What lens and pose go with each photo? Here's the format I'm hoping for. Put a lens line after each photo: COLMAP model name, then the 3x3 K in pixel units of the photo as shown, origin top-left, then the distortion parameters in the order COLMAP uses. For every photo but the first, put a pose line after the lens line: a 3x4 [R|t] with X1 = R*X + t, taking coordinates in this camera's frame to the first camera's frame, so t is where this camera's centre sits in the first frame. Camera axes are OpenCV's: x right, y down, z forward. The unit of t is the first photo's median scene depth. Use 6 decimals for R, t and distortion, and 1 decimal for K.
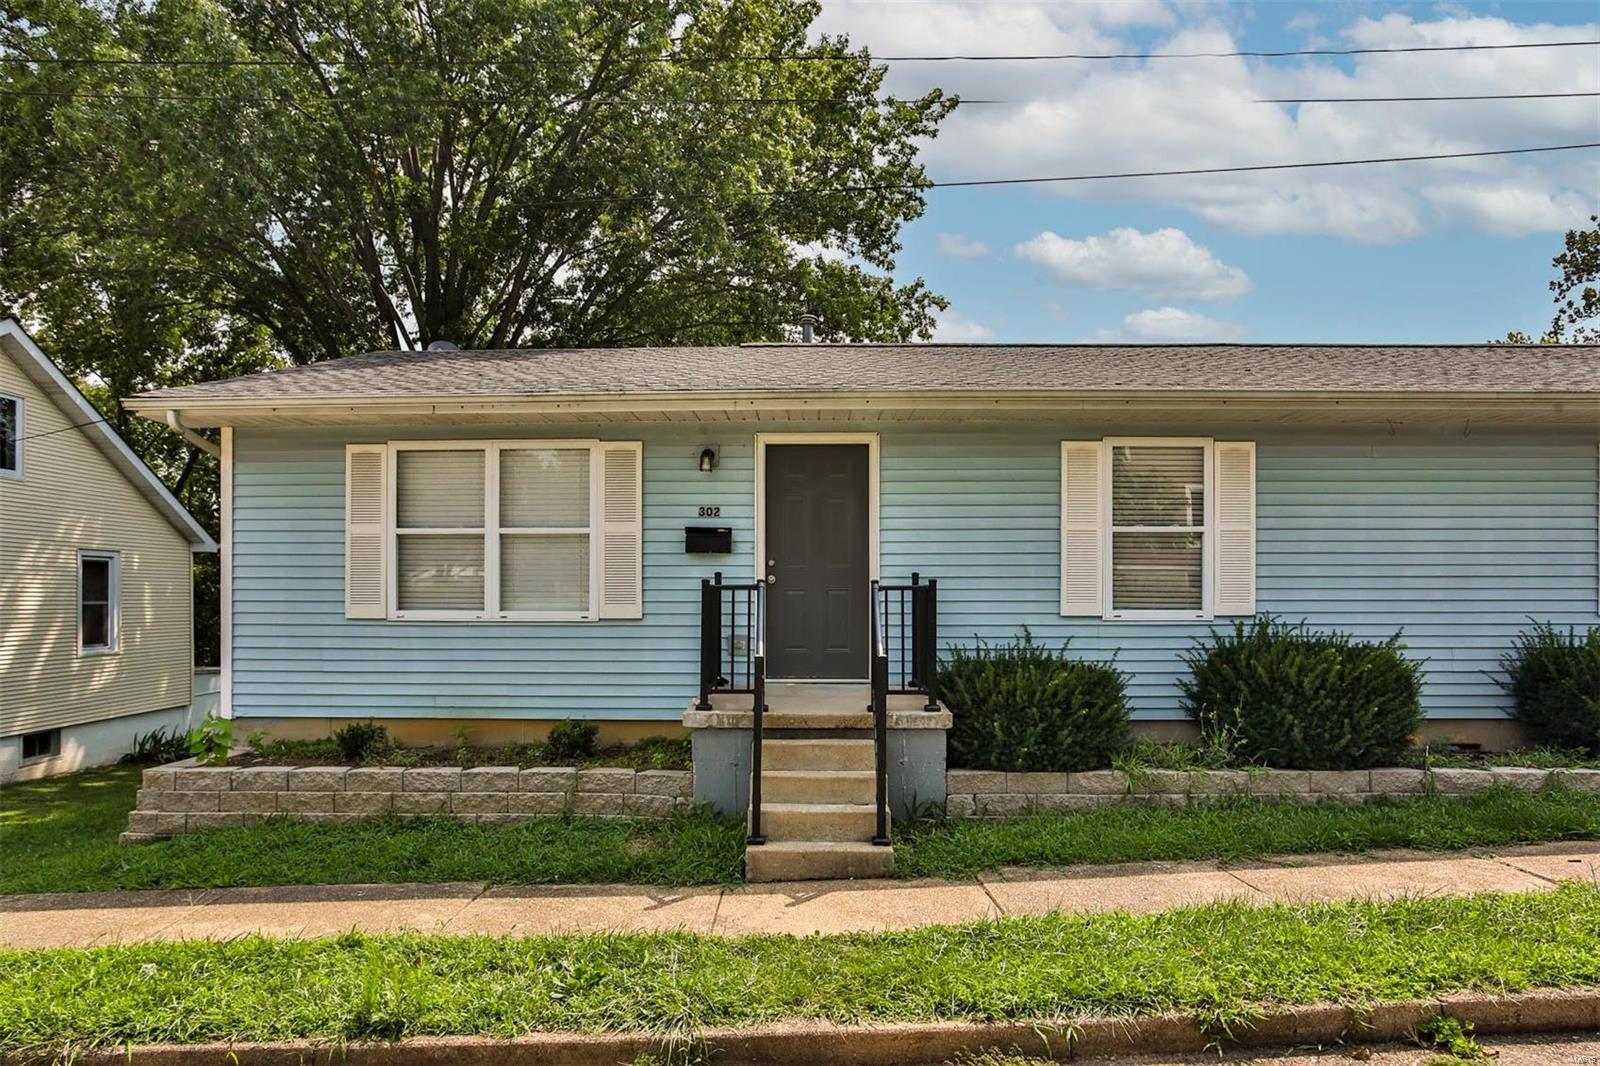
lens RADIAL K [[969.6, 0, 795.9], [0, 969.6, 563.0], [0, 0, 1]] dist [-0.064479, 0.059846]
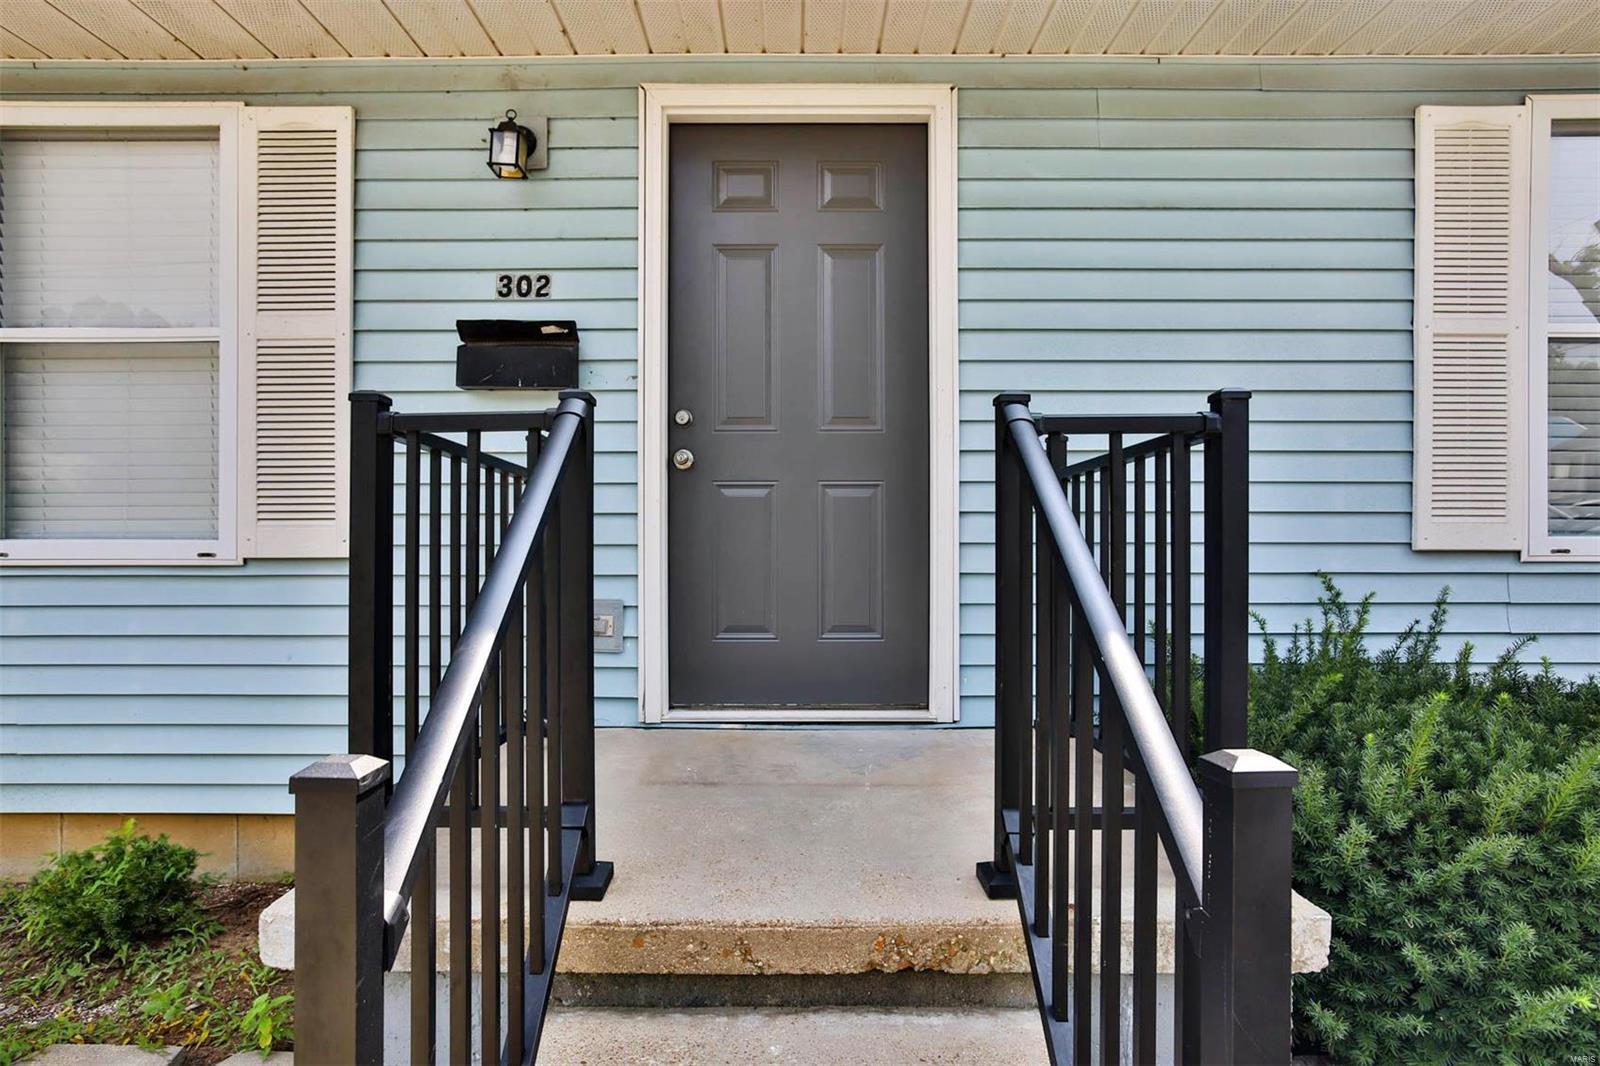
lens RADIAL K [[852.0, 0, 800.2], [0, 852.0, 528.8], [0, 0, 1]] dist [-0.067953, 0.054922]
pose [[0.999891, -0.000048, 0.014740, 0.017699], [0.000089, 0.999996, -0.002774, 0.047104], [-0.014740, 0.002775, 0.999888, 0.662055]]
